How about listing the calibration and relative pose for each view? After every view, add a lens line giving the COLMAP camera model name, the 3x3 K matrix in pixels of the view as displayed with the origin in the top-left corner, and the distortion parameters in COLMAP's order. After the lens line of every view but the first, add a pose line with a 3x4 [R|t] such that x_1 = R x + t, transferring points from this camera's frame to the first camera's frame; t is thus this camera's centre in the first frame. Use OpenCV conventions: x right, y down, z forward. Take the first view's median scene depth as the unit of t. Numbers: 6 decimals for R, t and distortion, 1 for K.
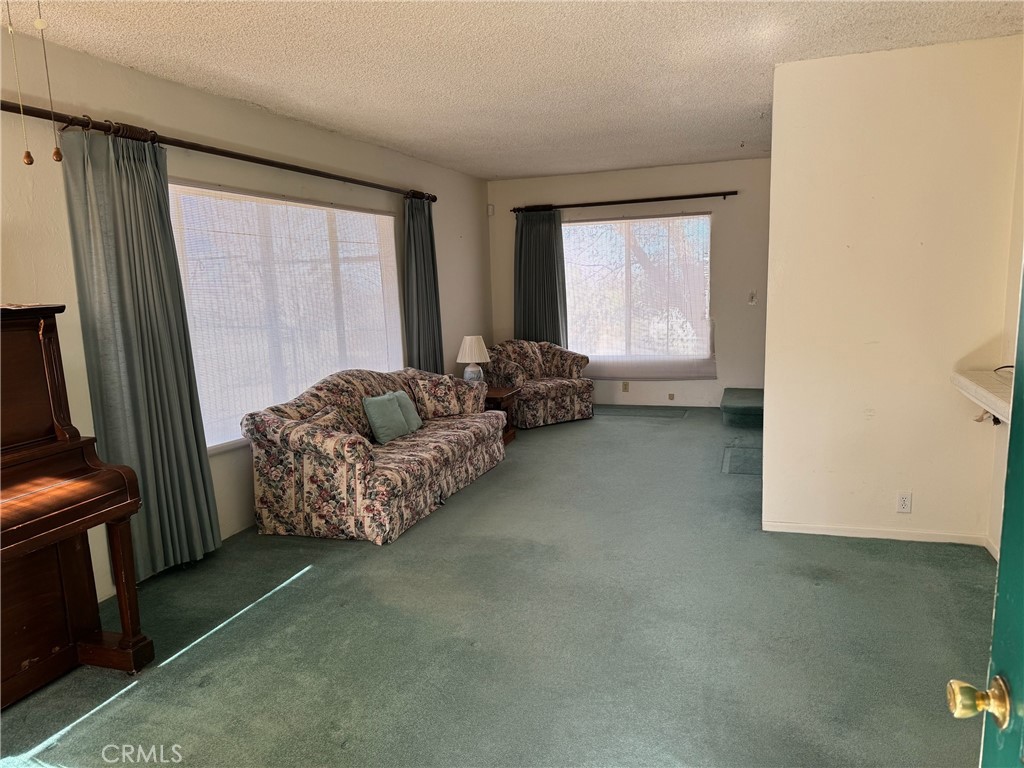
lens RADIAL K [[730.1, 0, 512.0], [0, 730.1, 384.0], [0, 0, 1]] dist [0.095900, -0.149181]
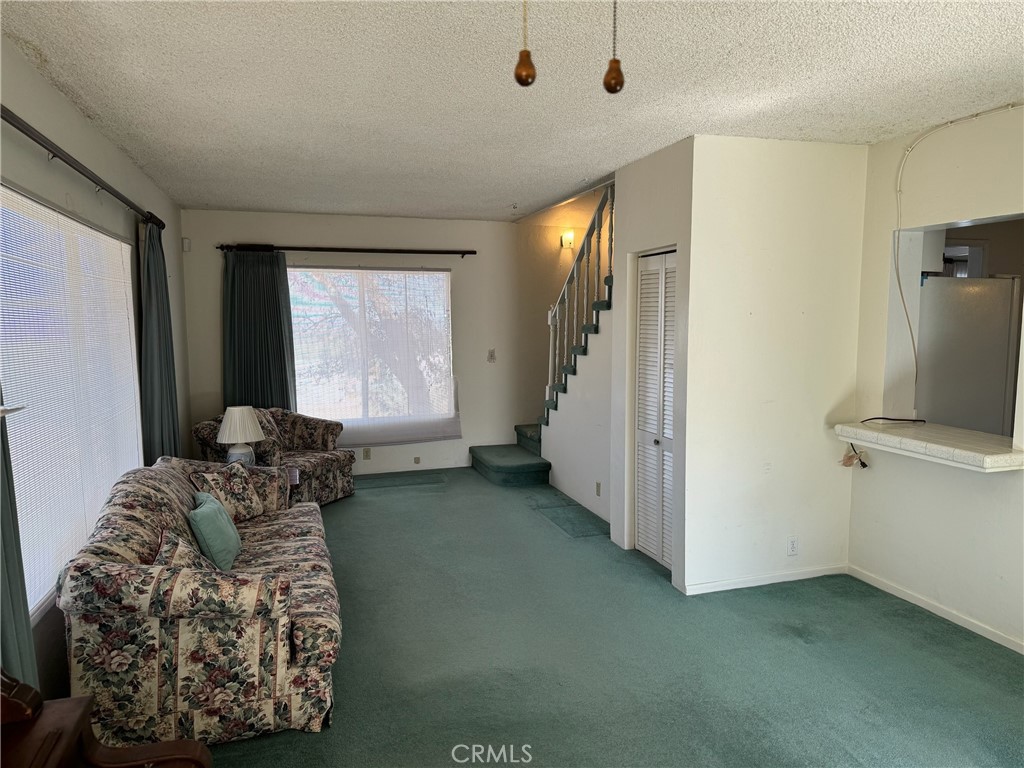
lens RADIAL K [[730.1, 0, 512.0], [0, 730.1, 384.0], [0, 0, 1]] dist [0.095900, -0.149181]
pose [[0.813560, -0.029189, 0.580748, -0.407020], [0.068280, 0.996625, -0.045561, -0.053211], [-0.577458, 0.076720, 0.812808, 0.312490]]
